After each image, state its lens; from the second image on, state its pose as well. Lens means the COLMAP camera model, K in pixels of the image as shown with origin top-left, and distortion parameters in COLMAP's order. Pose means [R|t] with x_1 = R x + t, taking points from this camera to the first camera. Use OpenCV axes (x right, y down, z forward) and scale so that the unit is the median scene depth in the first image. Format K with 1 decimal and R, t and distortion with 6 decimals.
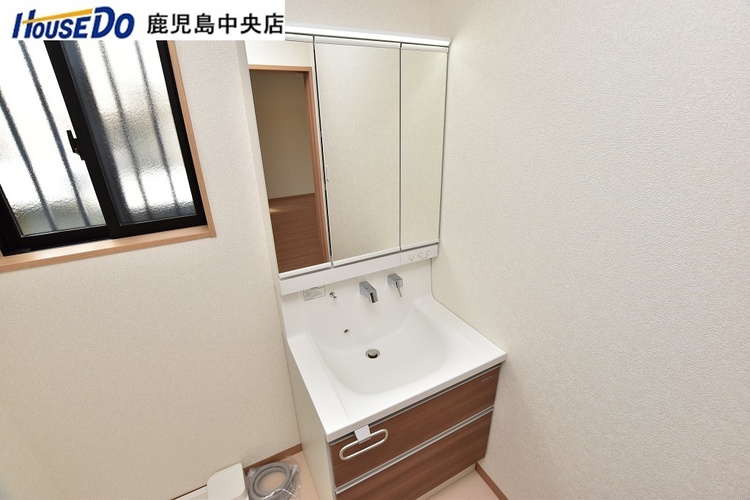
lens RADIAL K [[328.9, 0, 372.7], [0, 328.9, 251.2], [0, 0, 1]] dist [-0.015733, 0.000462]
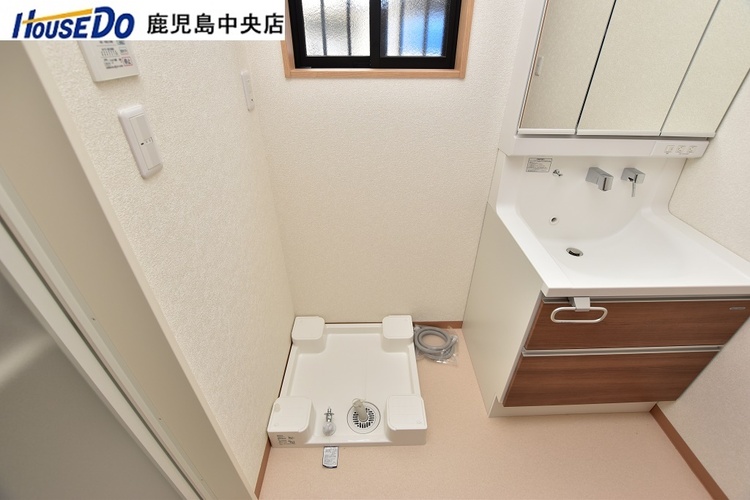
lens RADIAL K [[328.9, 0, 373.2], [0, 328.9, 249.0], [0, 0, 1]] dist [-0.015733, 0.000462]
pose [[0.899294, 0.258444, -0.352813, -0.192745], [-0.188296, 0.956920, 0.221016, 0.216928], [0.394735, -0.132325, 0.909217, -0.050988]]
